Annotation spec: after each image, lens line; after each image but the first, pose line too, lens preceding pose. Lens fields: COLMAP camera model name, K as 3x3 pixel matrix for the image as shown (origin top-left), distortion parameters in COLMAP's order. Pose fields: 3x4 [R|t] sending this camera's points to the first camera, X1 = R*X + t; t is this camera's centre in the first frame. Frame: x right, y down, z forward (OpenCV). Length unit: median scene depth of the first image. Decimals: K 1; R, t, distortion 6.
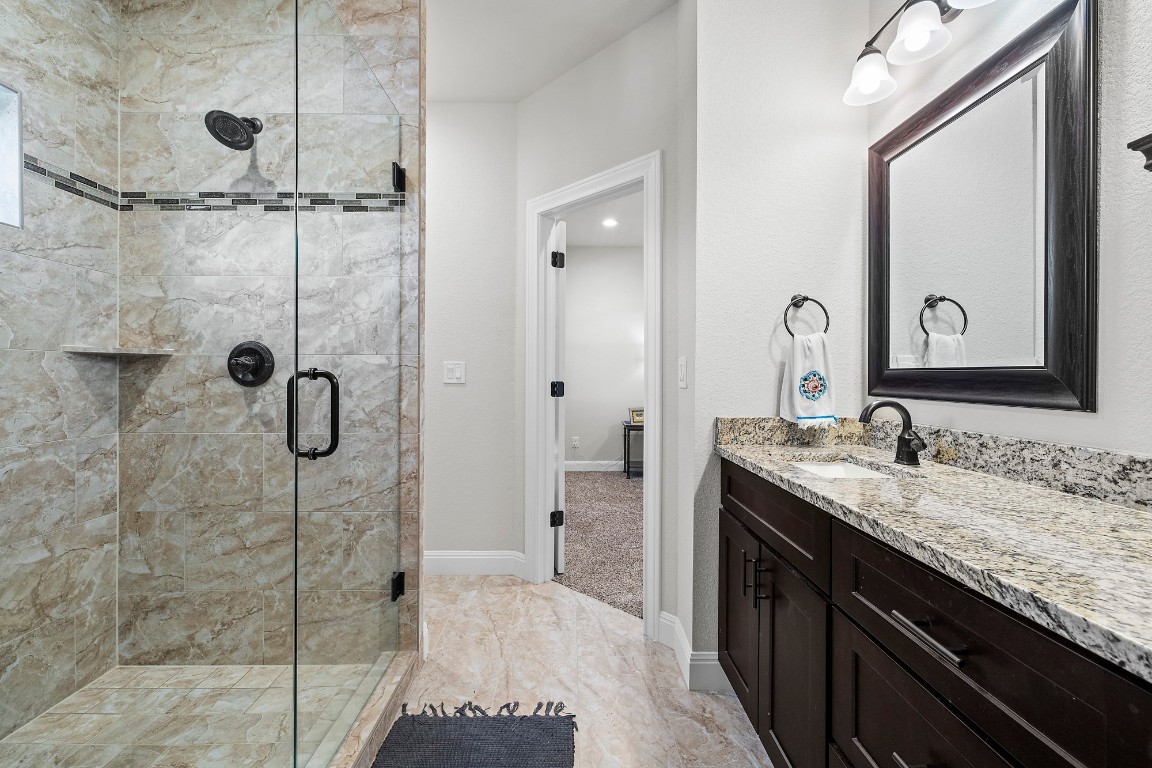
lens RADIAL K [[489.5, 0, 572.5], [0, 489.5, 379.0], [0, 0, 1]] dist [0.004781, -0.000665]
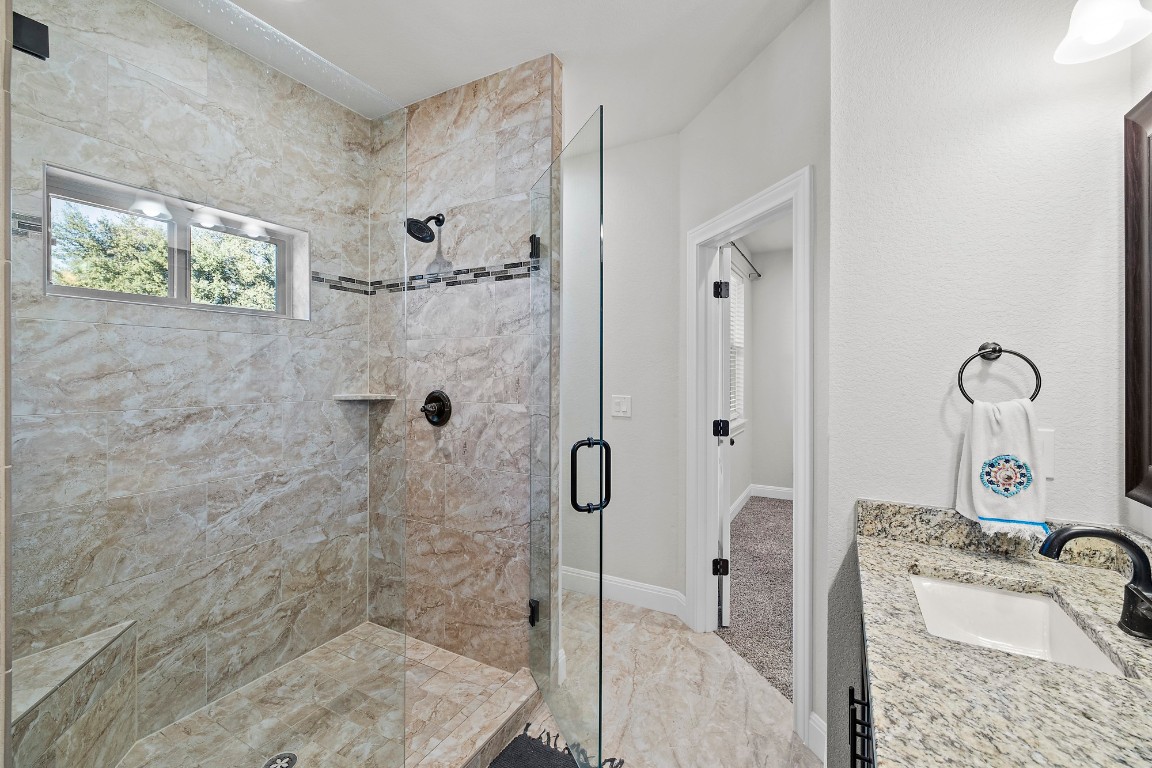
lens RADIAL K [[489.5, 0, 570.4], [0, 489.5, 375.5], [0, 0, 1]] dist [0.004781, -0.000665]
pose [[0.870901, 0.000862, -0.491458, 0.263213], [-0.002109, 0.999996, -0.001983, -0.113921], [0.491454, 0.002764, 0.870899, 0.069021]]
